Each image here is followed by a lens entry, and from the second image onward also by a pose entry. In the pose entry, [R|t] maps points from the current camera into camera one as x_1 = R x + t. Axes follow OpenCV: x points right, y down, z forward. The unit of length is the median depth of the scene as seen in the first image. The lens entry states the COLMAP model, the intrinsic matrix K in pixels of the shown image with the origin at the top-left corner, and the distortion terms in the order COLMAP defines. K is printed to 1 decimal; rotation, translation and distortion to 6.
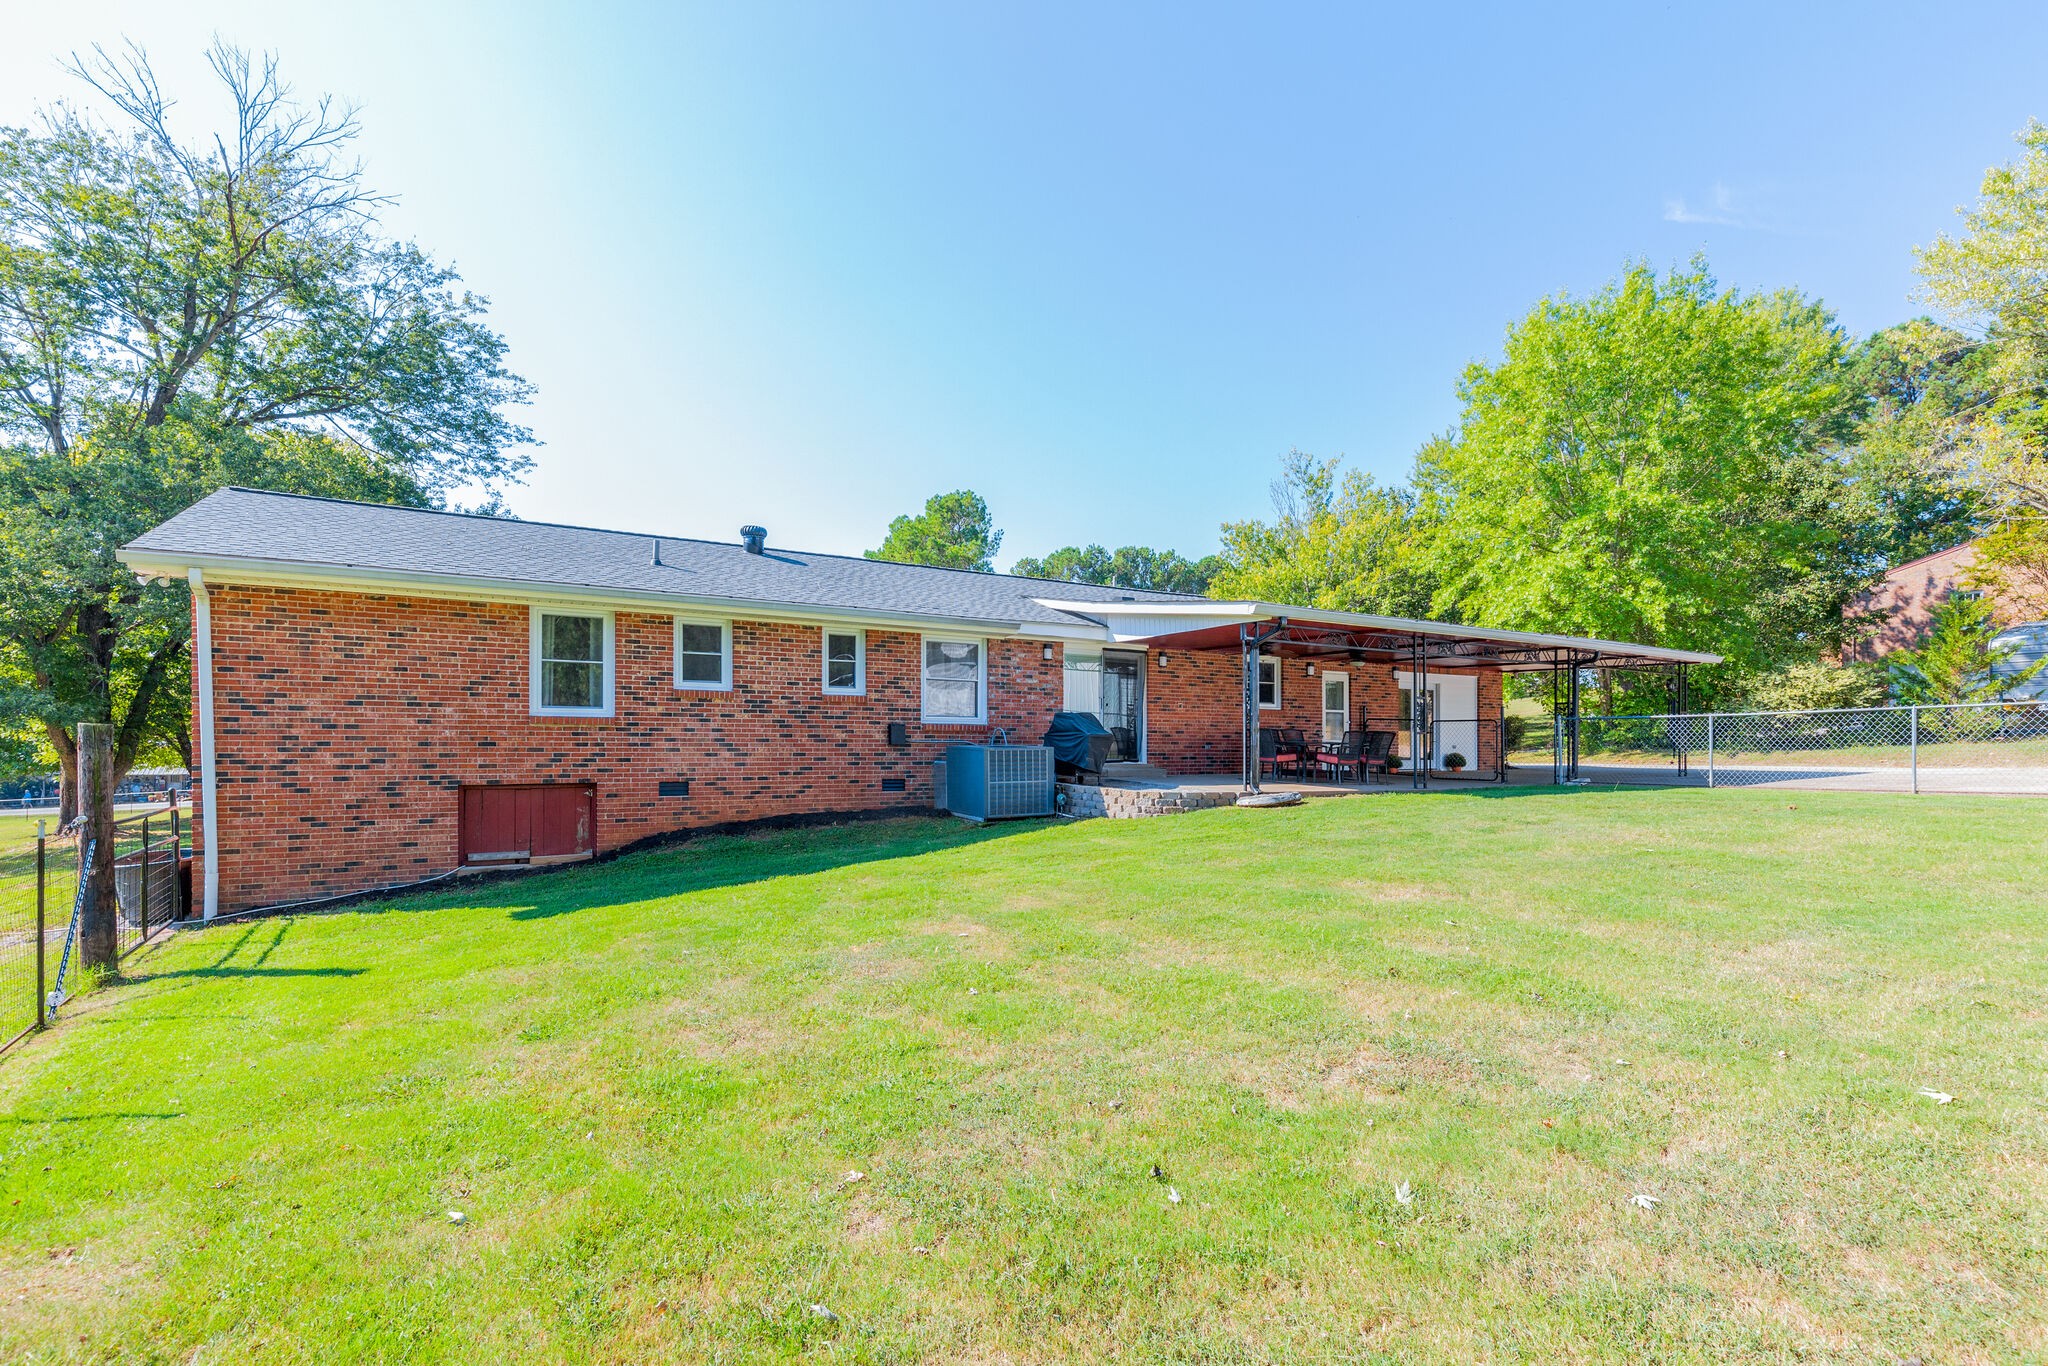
lens RADIAL K [[951.4, 0, 1024.2], [0, 951.4, 738.4], [0, 0, 1]] dist [-0.003343, -0.000191]
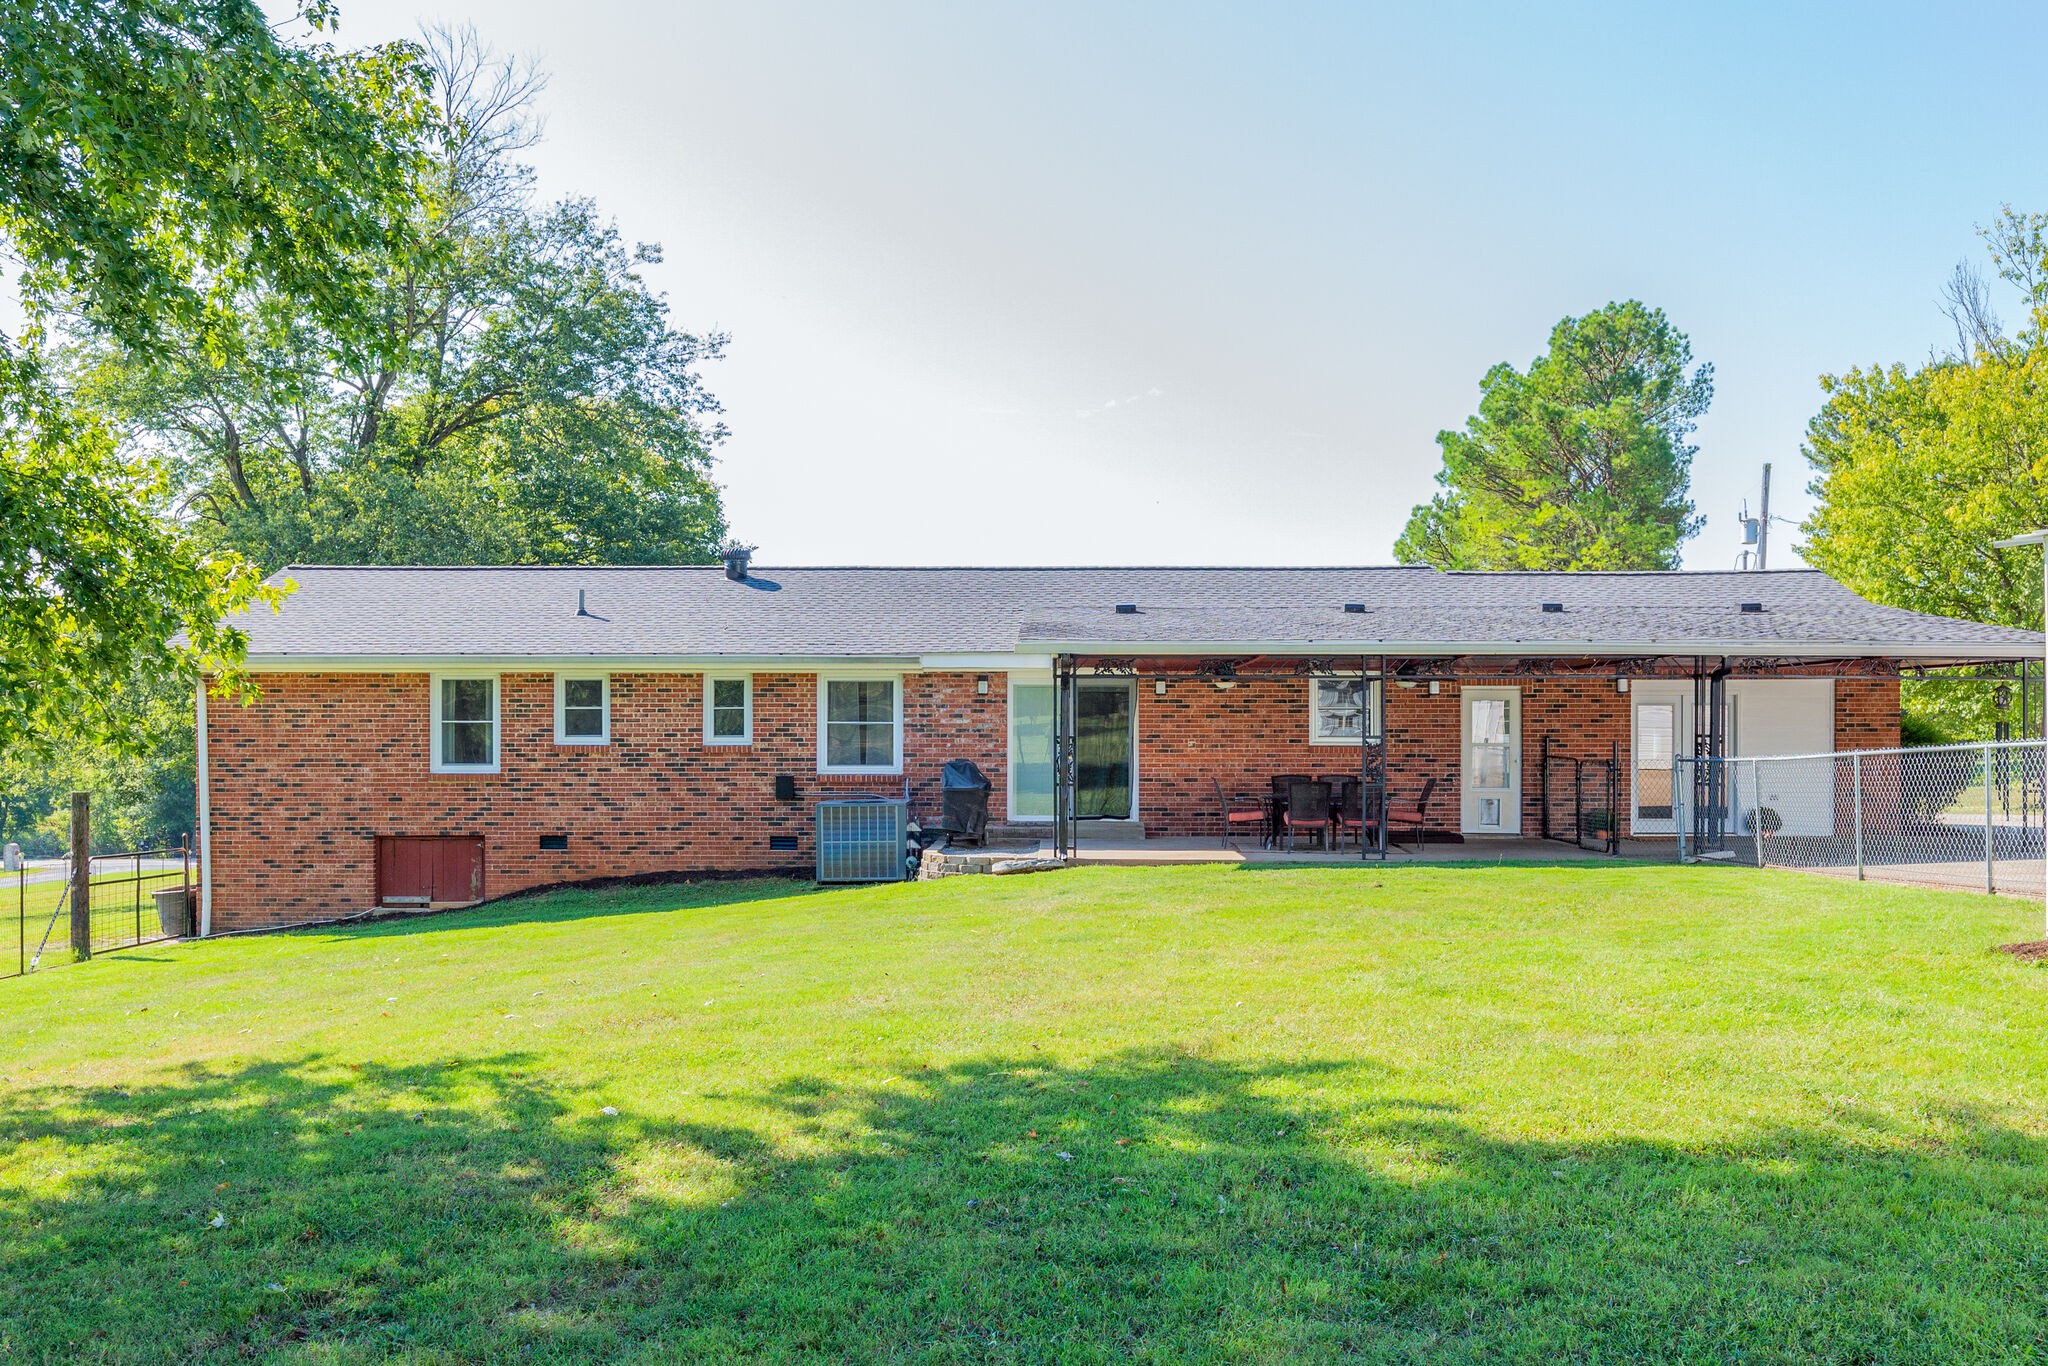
lens RADIAL K [[1898.3, 0, 1029.1], [0, 1898.3, 698.9], [0, 0, 1]] dist [-0.034845, 0.000000]
pose [[0.856259, -0.022514, -0.516056, 1.098616], [0.008053, 0.999510, -0.030243, -0.034815], [0.516484, 0.021740, 0.856021, -0.470968]]
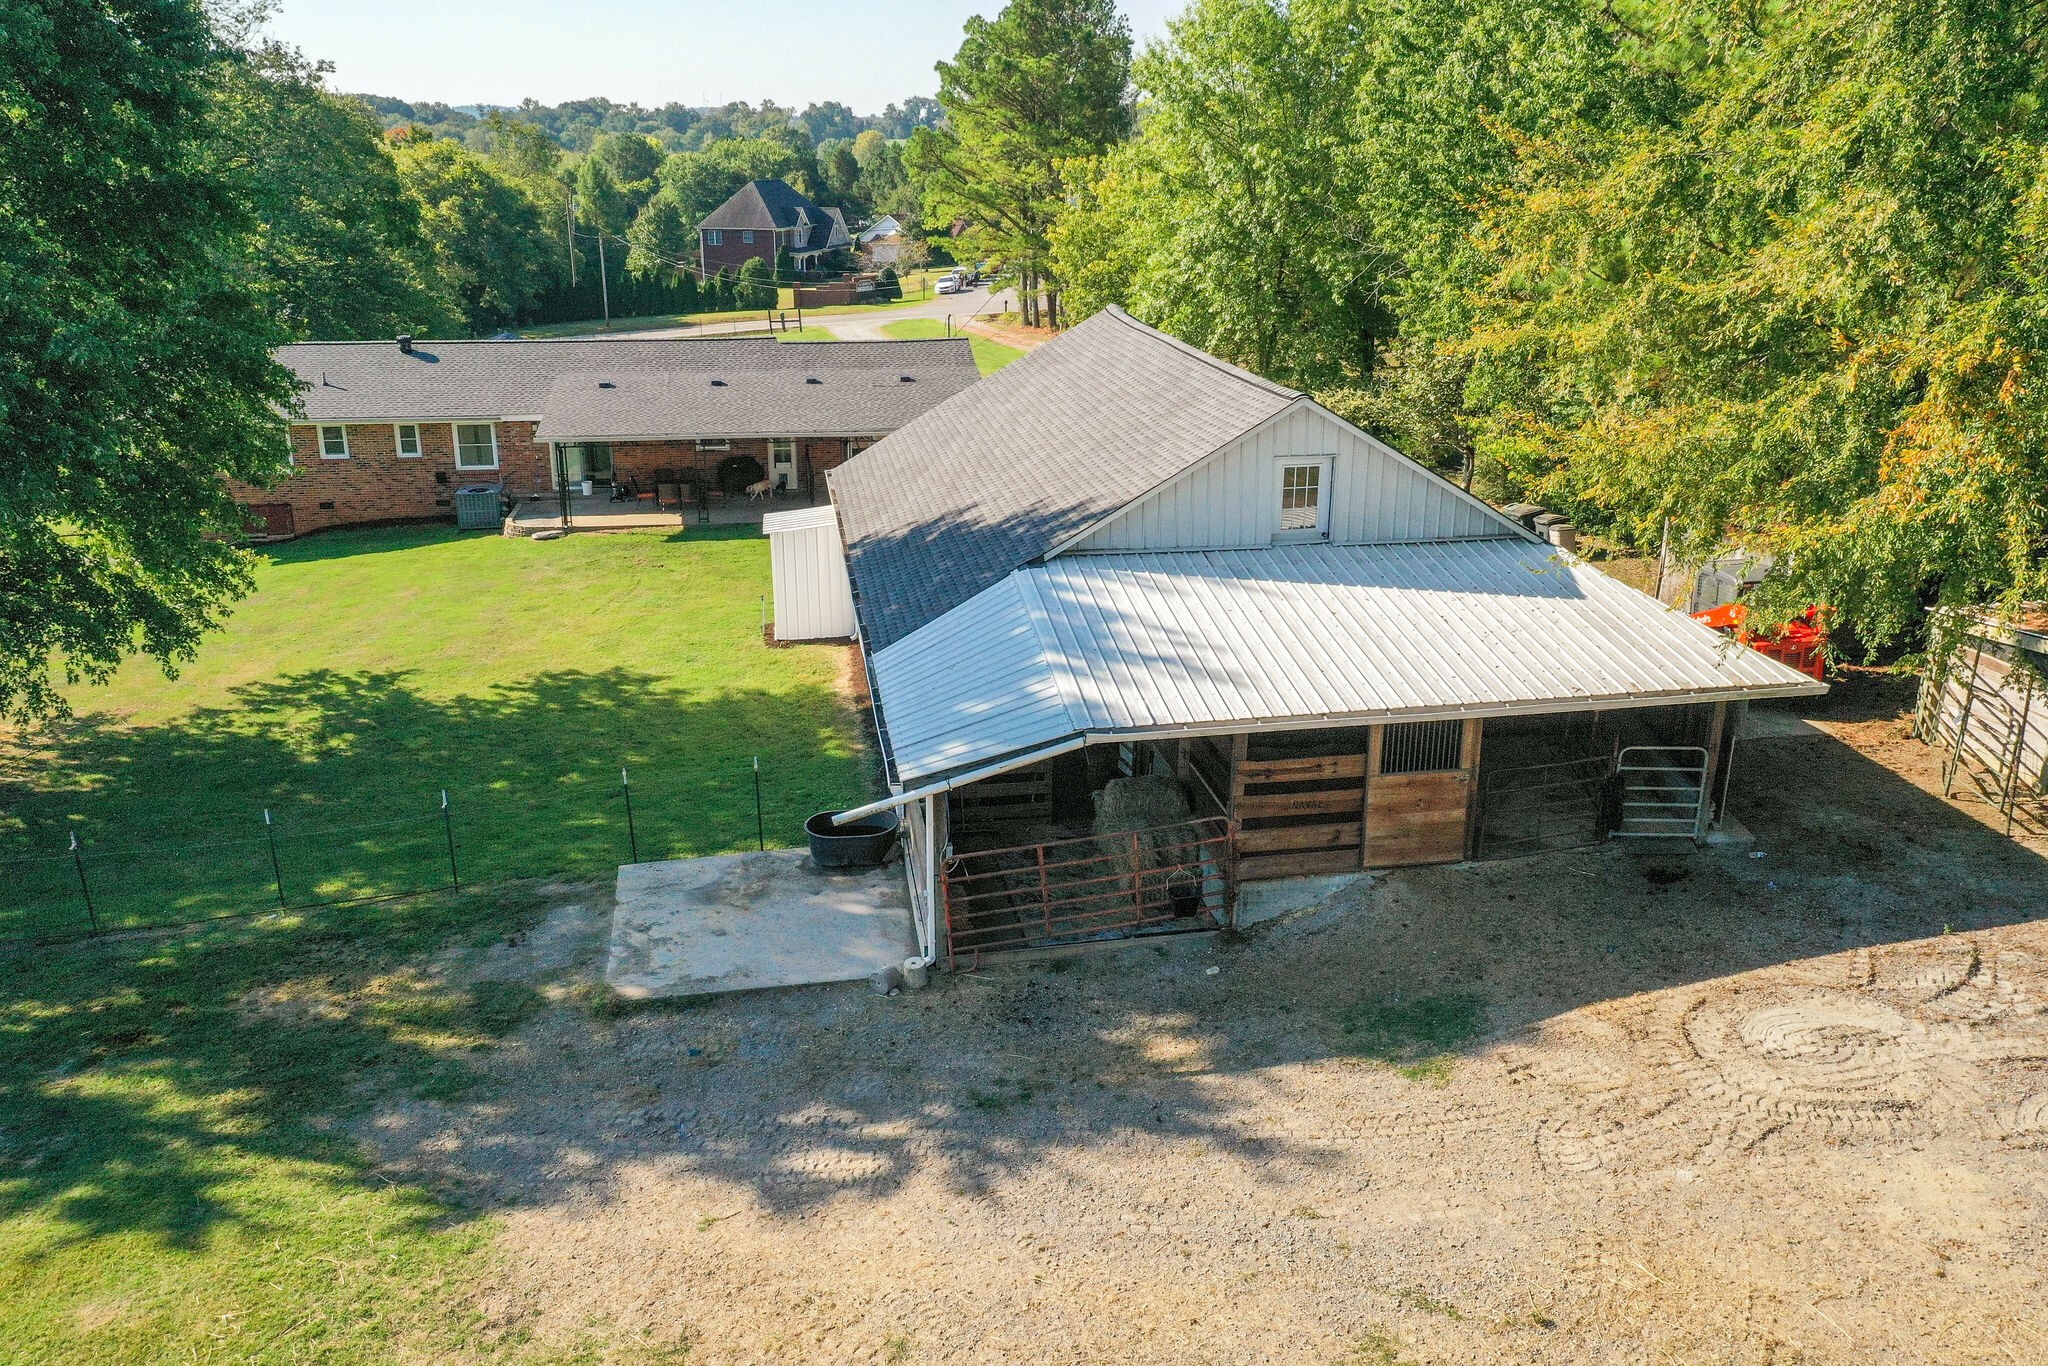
lens RADIAL K [[1622.3, 0, 1026.0], [0, 1622.3, 682.8], [0, 0, 1]] dist [-0.007291, 0.014475]
pose [[0.931479, 0.112328, -0.346020, 2.318934], [0.000426, 0.950800, 0.309804, -0.674300], [0.363795, -0.288723, 0.885603, -1.700641]]
